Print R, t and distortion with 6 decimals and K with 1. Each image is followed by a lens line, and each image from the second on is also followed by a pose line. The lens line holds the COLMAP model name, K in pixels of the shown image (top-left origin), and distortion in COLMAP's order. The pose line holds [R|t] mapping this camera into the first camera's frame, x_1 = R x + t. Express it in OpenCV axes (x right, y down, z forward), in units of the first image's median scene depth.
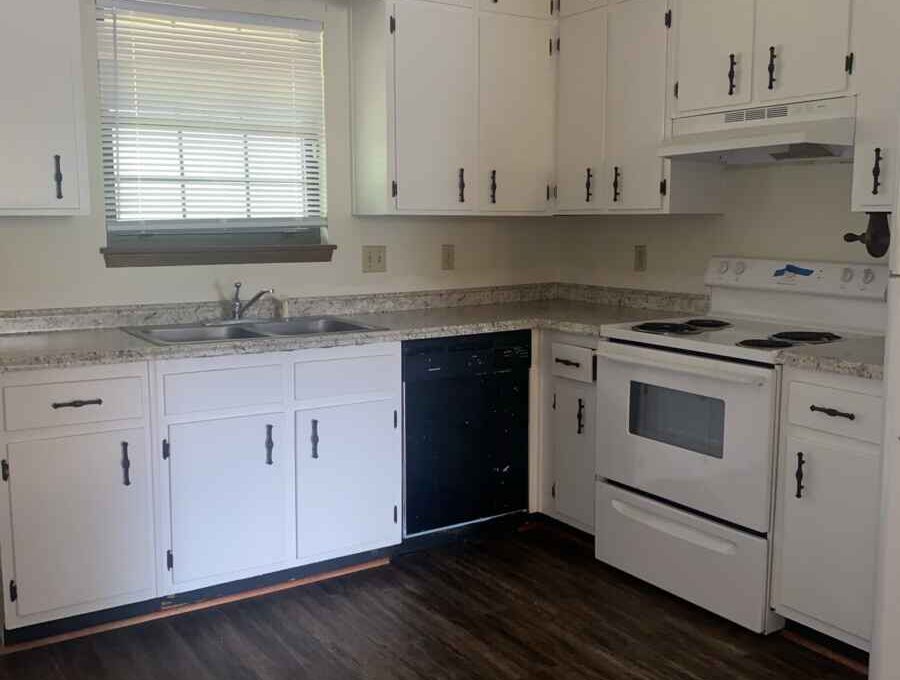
lens RADIAL K [[934.1, 0, 441.6], [0, 934.1, 339.2], [0, 0, 1]] dist [0.139833, -0.265900]
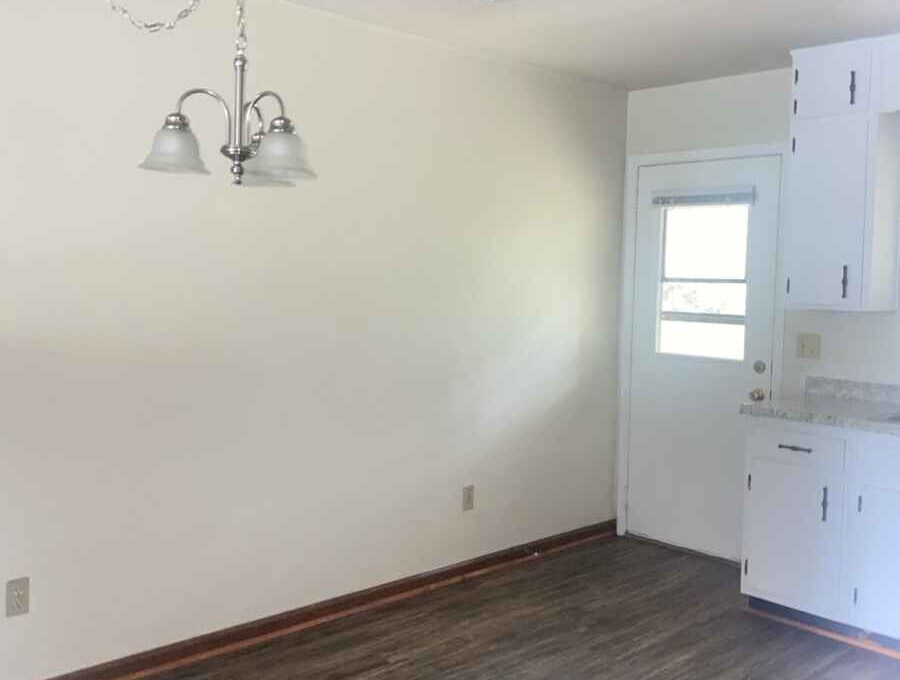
lens RADIAL K [[934.3, 0, 450.0], [0, 934.3, 340.0], [0, 0, 1]] dist [0.141104, -0.299244]
pose [[0.190435, 0.079145, -0.978504, 0.690887], [-0.156180, 0.986493, 0.049396, -0.061150], [0.969197, 0.143417, 0.200224, 0.190120]]
